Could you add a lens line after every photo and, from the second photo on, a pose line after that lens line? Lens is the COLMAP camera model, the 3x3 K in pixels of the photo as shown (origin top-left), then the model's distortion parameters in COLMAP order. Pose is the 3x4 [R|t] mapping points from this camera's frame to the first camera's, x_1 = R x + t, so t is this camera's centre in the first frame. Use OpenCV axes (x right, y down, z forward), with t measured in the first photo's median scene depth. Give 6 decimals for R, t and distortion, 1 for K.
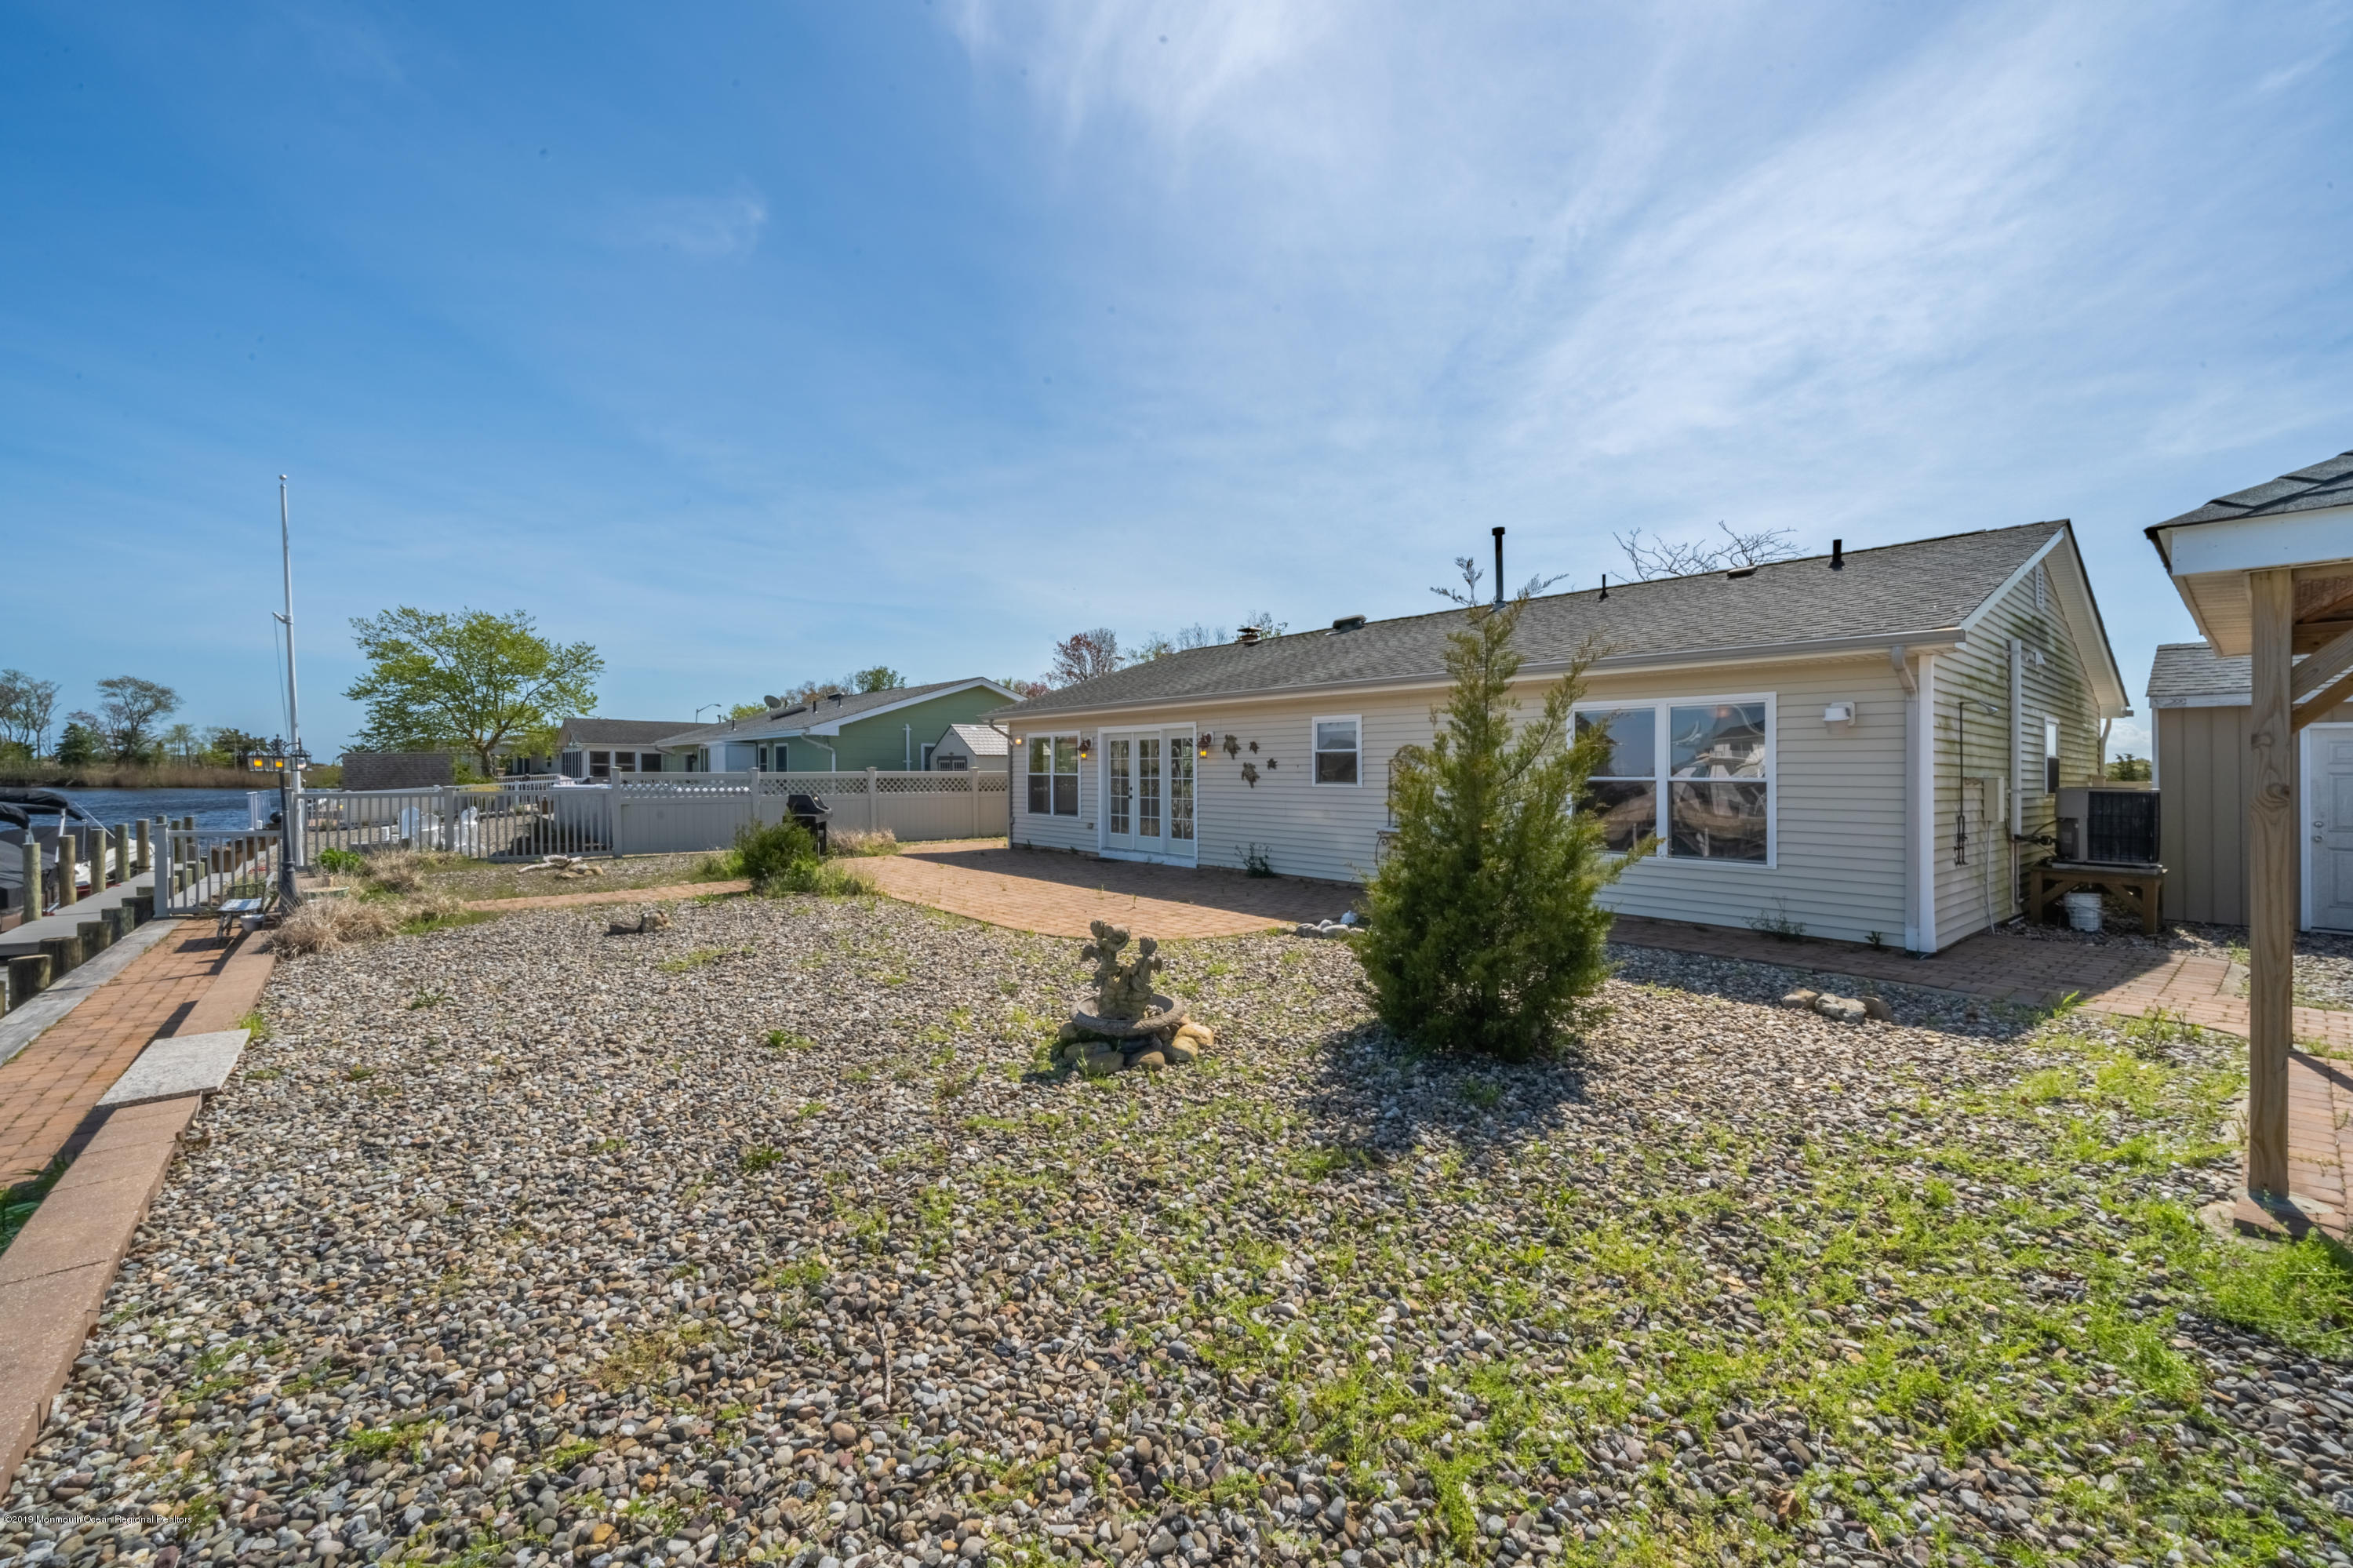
lens RADIAL K [[947.0, 0, 1166.7], [0, 947.0, 758.5], [0, 0, 1]] dist [0.001554, -0.000228]
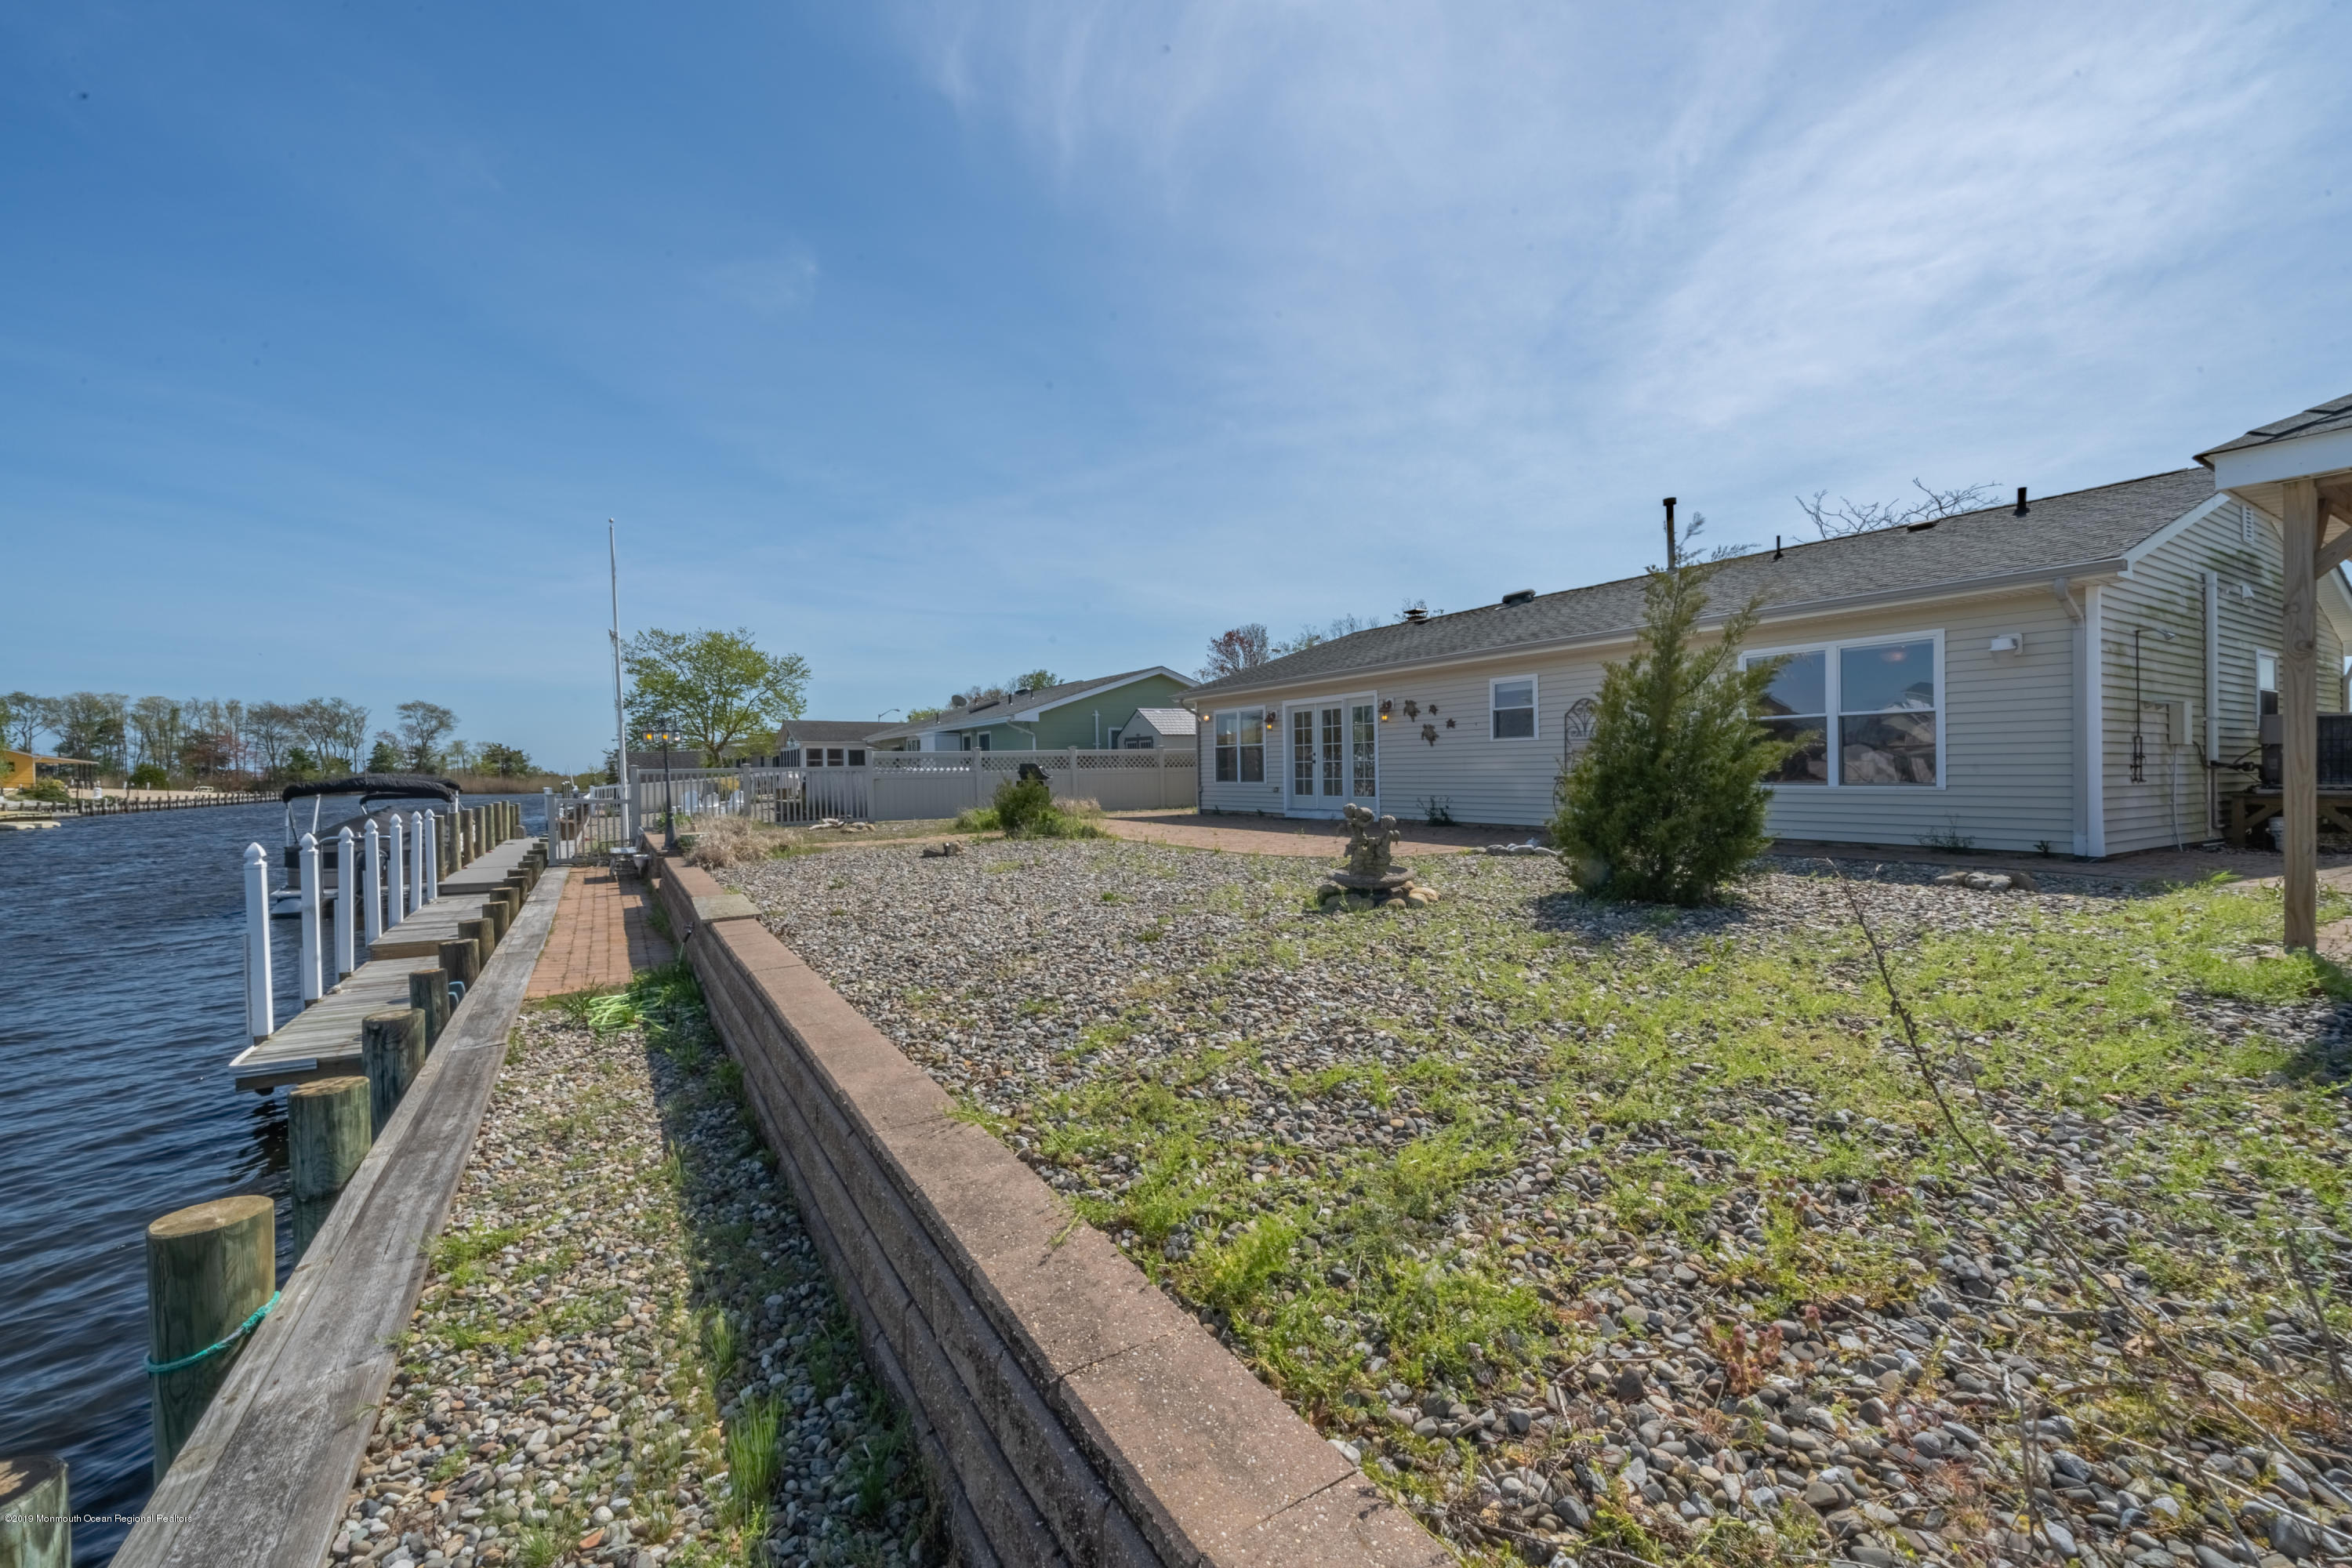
lens RADIAL K [[946.4, 0, 1139.1], [0, 946.4, 771.4], [0, 0, 1]] dist [0.001028, 0.000173]
pose [[0.984708, -0.012253, -0.173783, -0.047589], [0.014166, 0.999852, 0.009769, 0.038383], [0.173638, -0.012082, 0.984735, -0.133075]]
